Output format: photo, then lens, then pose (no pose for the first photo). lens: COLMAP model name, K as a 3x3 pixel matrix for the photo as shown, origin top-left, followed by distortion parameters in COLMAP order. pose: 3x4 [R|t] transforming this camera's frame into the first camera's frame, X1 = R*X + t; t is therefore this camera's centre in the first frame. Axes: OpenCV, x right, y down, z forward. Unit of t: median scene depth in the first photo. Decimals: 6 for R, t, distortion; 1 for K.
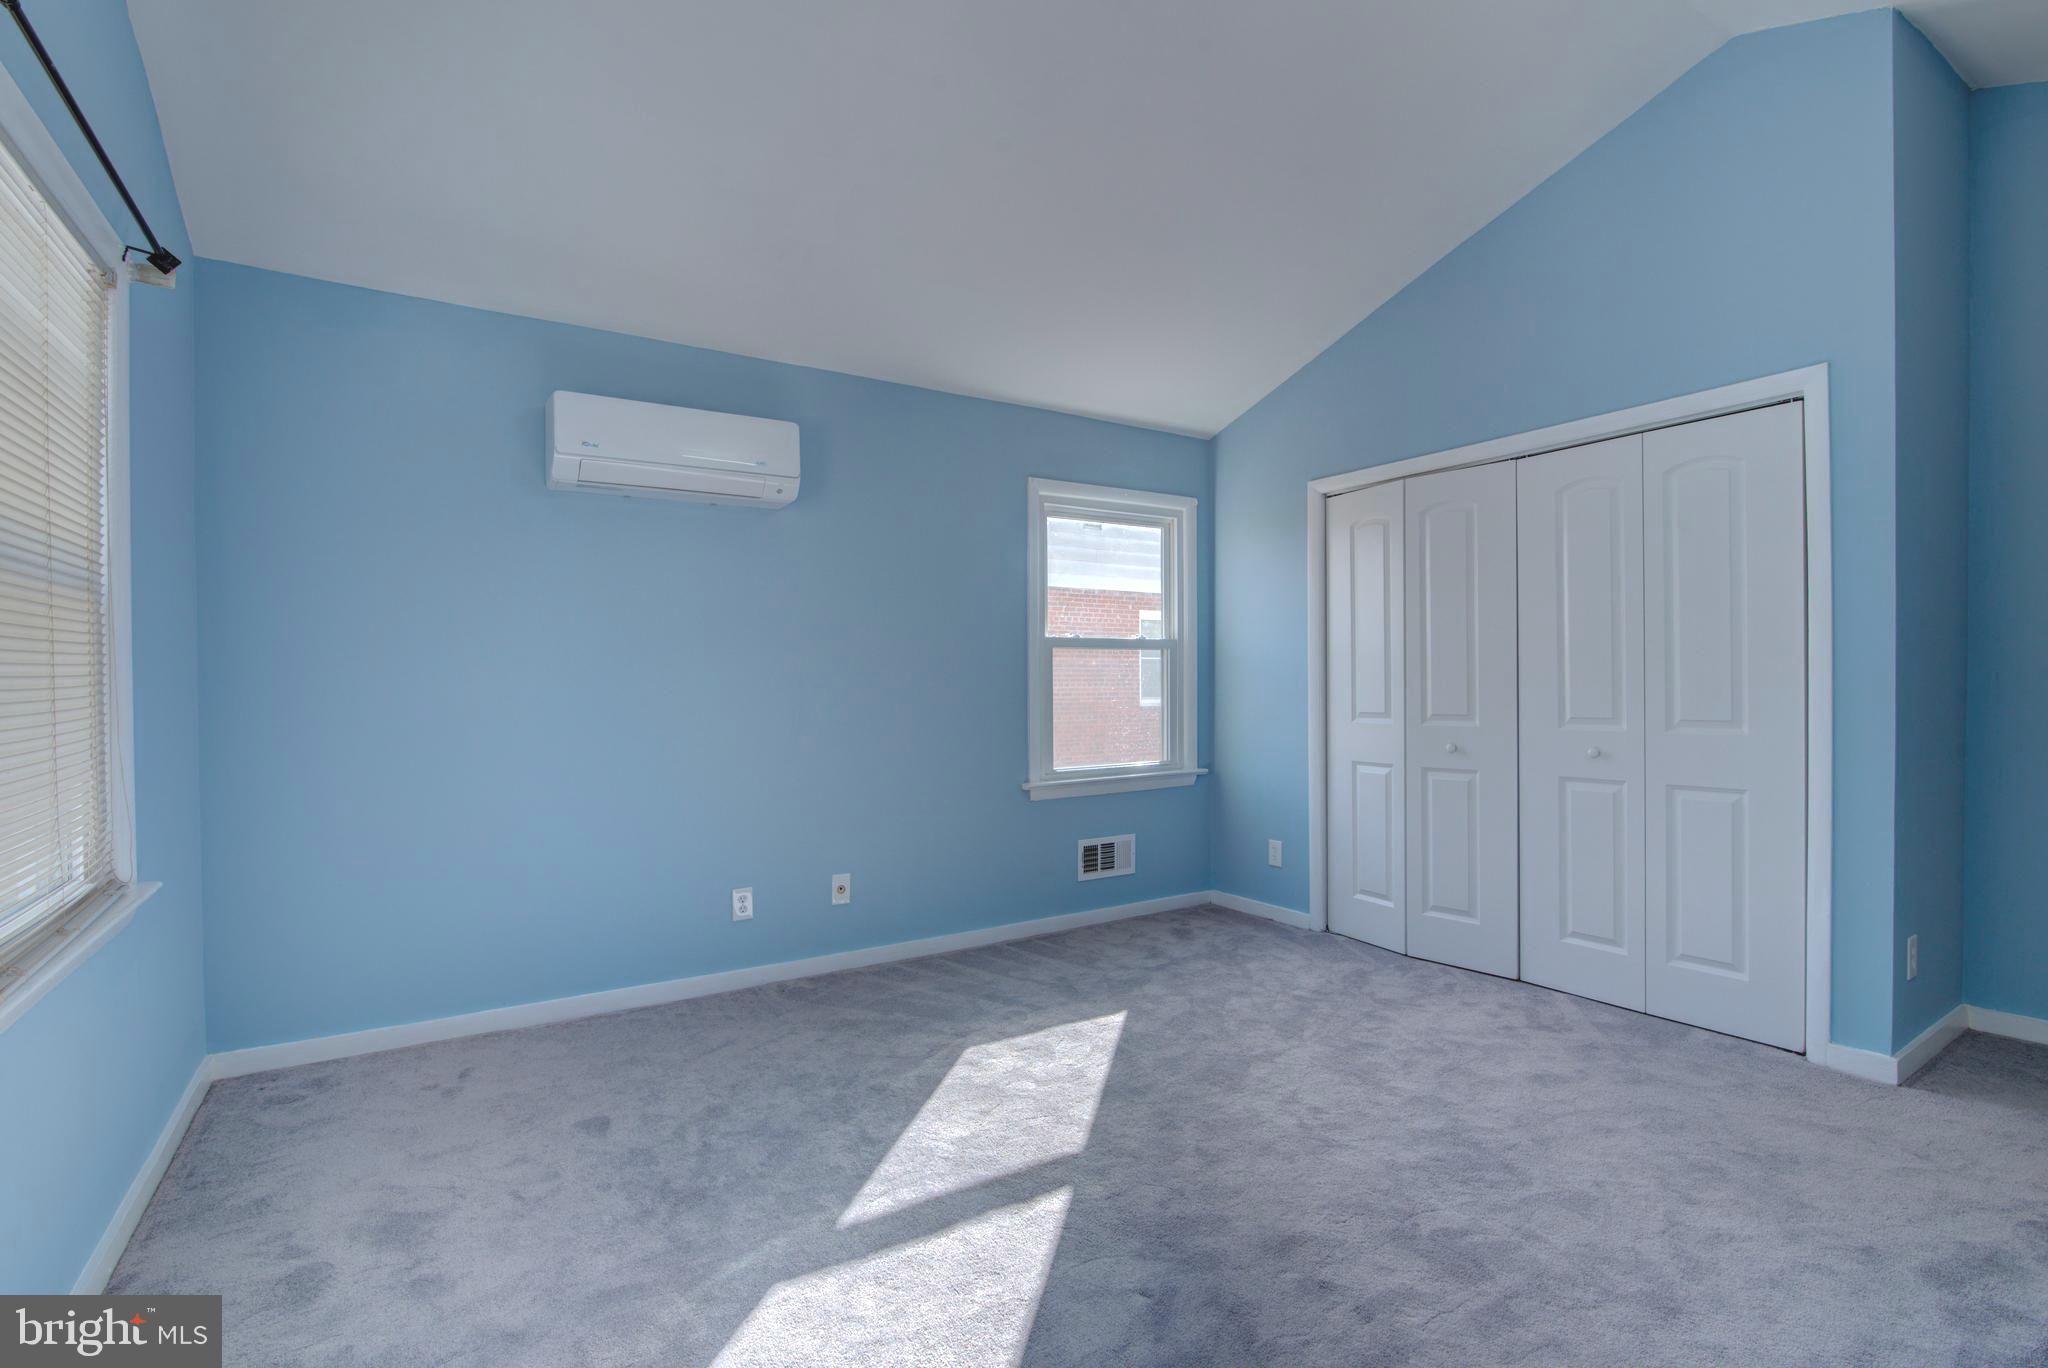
lens RADIAL K [[932.0, 0, 1023.4], [0, 932.0, 692.7], [0, 0, 1]] dist [-0.020951, 0.001091]
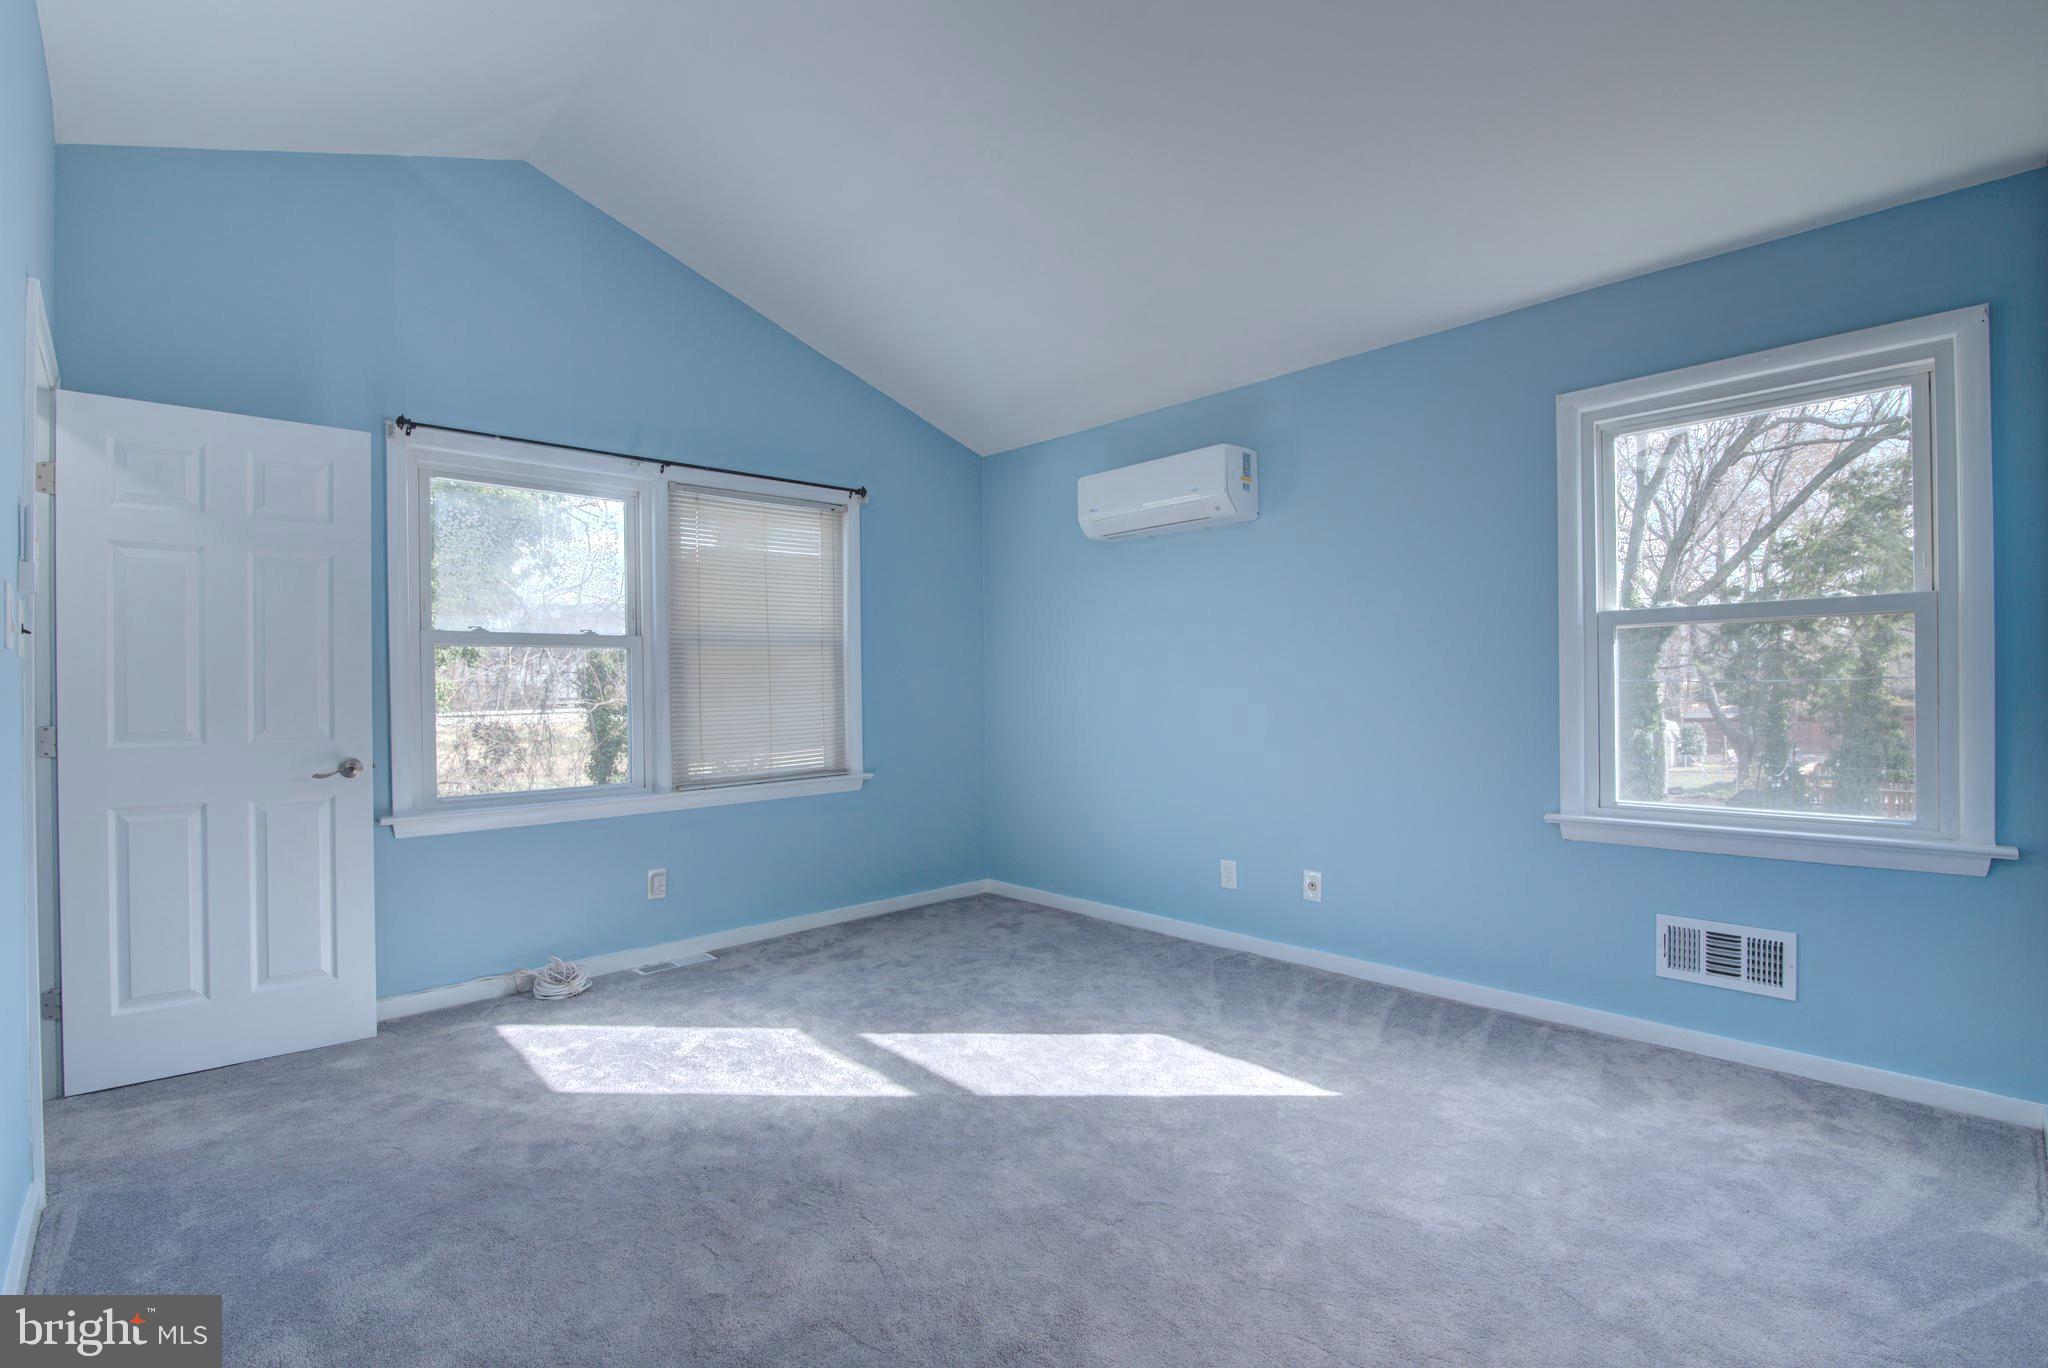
lens RADIAL K [[932.0, 0, 1023.4], [0, 932.0, 692.7], [0, 0, 1]] dist [-0.020951, 0.001091]
pose [[0.191216, 0.016075, -0.981416, 0.760164], [0.005238, 0.999835, 0.017397, -0.015665], [0.981534, -0.008467, 0.191100, 0.535960]]
